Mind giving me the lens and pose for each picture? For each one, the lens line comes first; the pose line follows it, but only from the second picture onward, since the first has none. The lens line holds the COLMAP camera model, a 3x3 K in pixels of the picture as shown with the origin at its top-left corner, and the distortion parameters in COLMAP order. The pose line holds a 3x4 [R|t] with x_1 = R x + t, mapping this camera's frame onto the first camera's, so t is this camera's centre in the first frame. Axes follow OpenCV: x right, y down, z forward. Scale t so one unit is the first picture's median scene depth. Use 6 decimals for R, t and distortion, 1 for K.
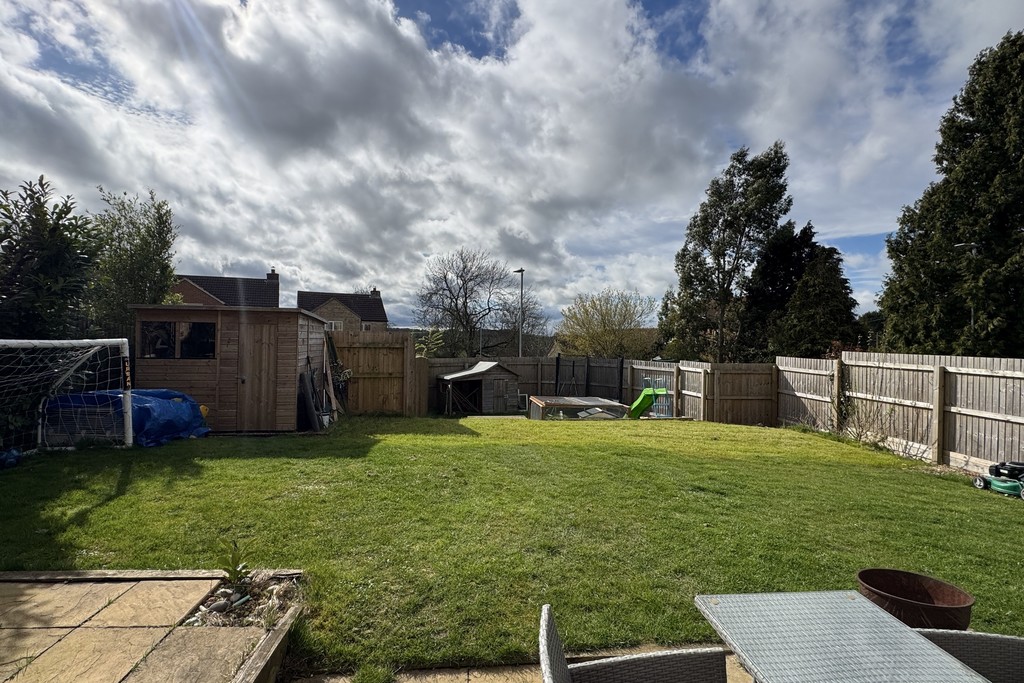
lens RADIAL K [[483.0, 0, 512.0], [0, 483.0, 341.5], [0, 0, 1]] dist [0.000716, -0.000017]
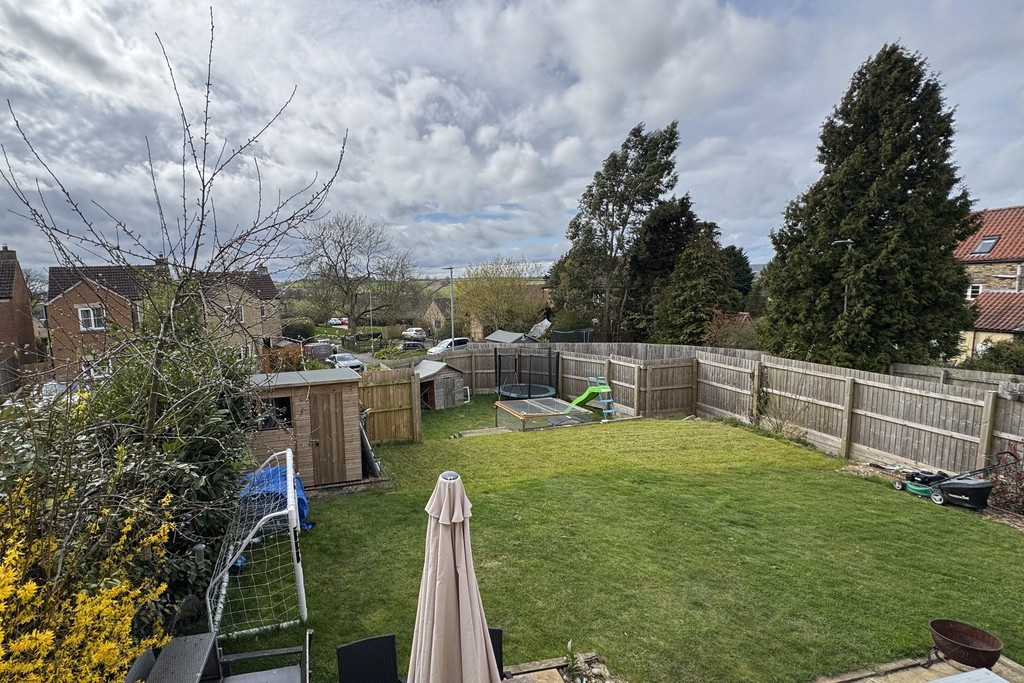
lens RADIAL K [[484.9, 0, 418.0], [0, 484.9, 340.5], [0, 0, 1]] dist [0.001566, -0.000613]
pose [[0.992708, -0.061355, 0.103766, -0.241761], [0.049159, 0.992002, 0.116256, -0.163336], [-0.110069, -0.110307, 0.987784, -0.081584]]
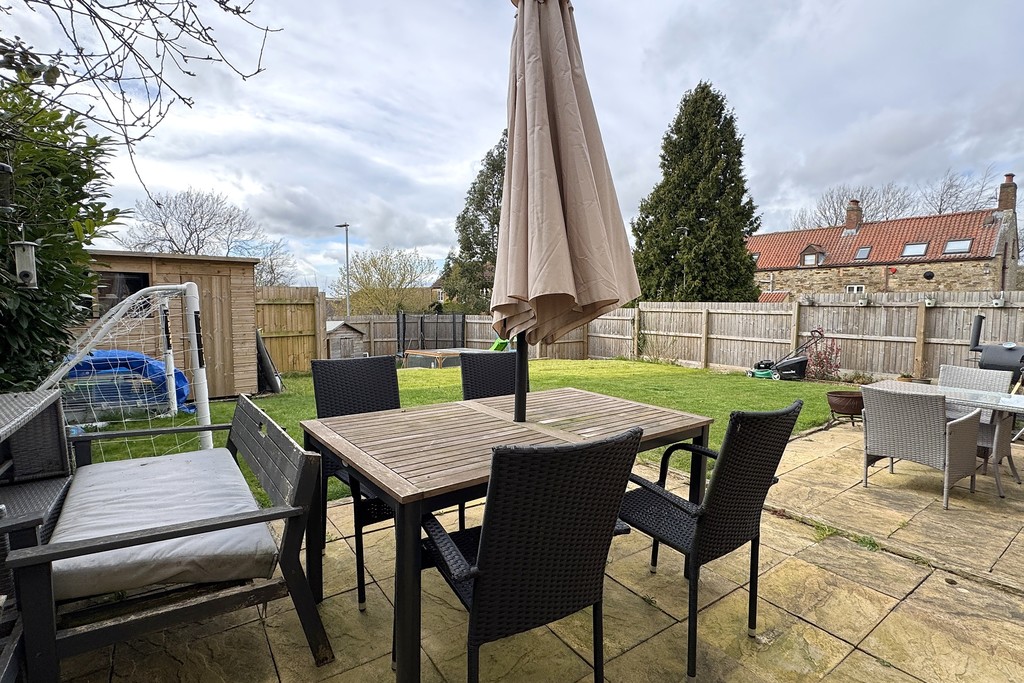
lens RADIAL K [[493.3, 0, 512.0], [0, 493.3, 341.5], [0, 0, 1]] dist [0.000060, -0.000512]
pose [[0.856887, -0.055348, 0.512524, -0.296572], [0.015664, 0.996556, 0.081431, 0.010650], [-0.515266, -0.061749, 0.854803, -0.020929]]
